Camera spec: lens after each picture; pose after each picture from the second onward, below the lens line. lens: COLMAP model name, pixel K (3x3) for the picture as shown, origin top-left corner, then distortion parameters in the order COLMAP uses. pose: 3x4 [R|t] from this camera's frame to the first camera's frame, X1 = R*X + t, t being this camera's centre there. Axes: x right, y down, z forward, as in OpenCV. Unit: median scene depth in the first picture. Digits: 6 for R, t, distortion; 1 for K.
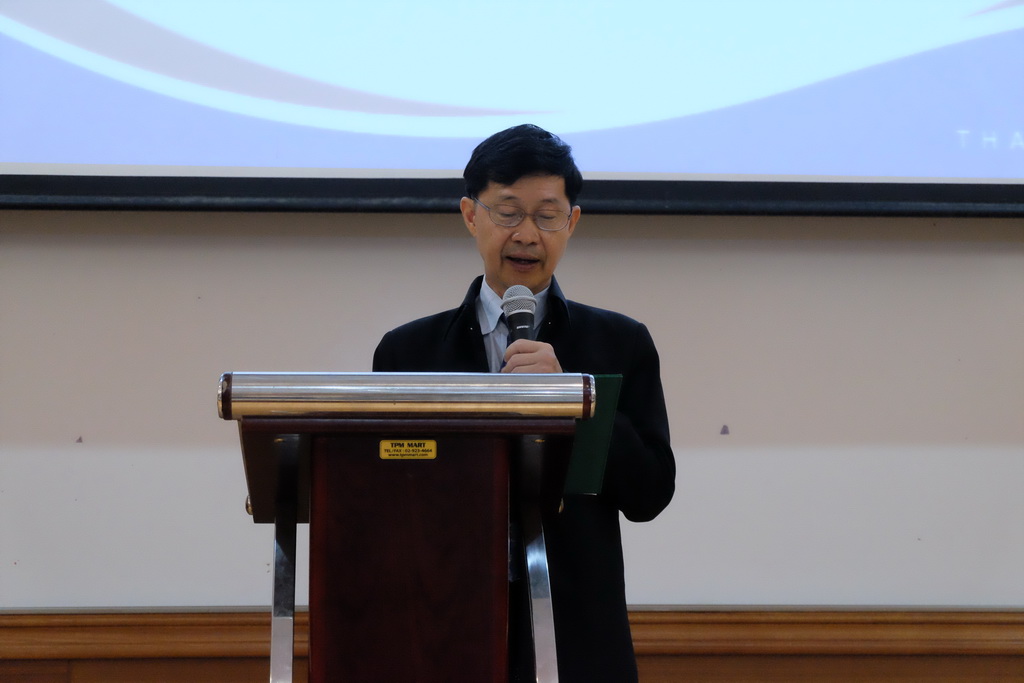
lens RADIAL K [[2144.9, 0, 512.0], [0, 2144.9, 341.5], [0, 0, 1]] dist [0.056604, 0.371550]
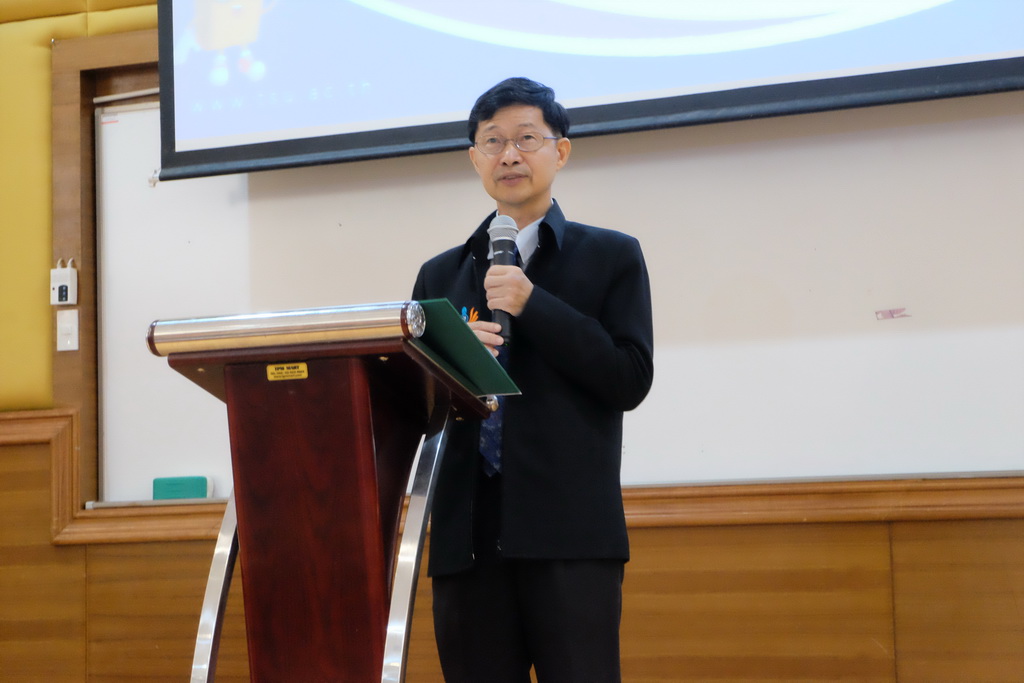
lens RADIAL K [[2144.9, 0, 512.0], [0, 2144.9, 341.5], [0, 0, 1]] dist [0.056604, 0.371550]
pose [[0.888022, -0.059922, -0.455879, 0.626665], [0.088912, 0.995137, 0.042392, -0.008414], [0.451122, -0.078178, 0.889032, -0.050690]]
